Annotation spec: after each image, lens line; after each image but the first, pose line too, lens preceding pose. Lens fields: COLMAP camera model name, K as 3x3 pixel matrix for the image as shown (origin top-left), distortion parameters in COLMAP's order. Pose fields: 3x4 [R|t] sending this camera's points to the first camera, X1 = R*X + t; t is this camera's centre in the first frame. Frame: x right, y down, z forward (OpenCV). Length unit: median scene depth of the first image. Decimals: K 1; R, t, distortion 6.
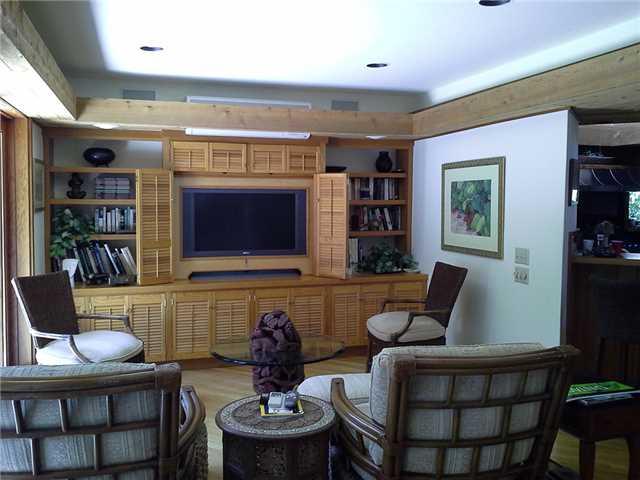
lens RADIAL K [[613.5, 0, 320.0], [0, 613.5, 240.0], [0, 0, 1]] dist [0.179687, -0.391230]
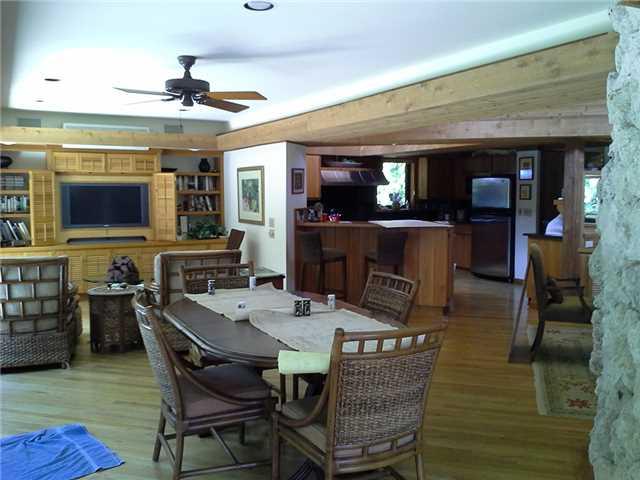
lens RADIAL K [[613.5, 0, 320.0], [0, 613.5, 240.0], [0, 0, 1]] dist [0.179687, -0.391230]
pose [[0.982663, -0.018176, 0.184506, 0.113776], [0.015442, 0.999749, 0.016242, 0.040568], [-0.184755, -0.013112, 0.982697, -0.613422]]
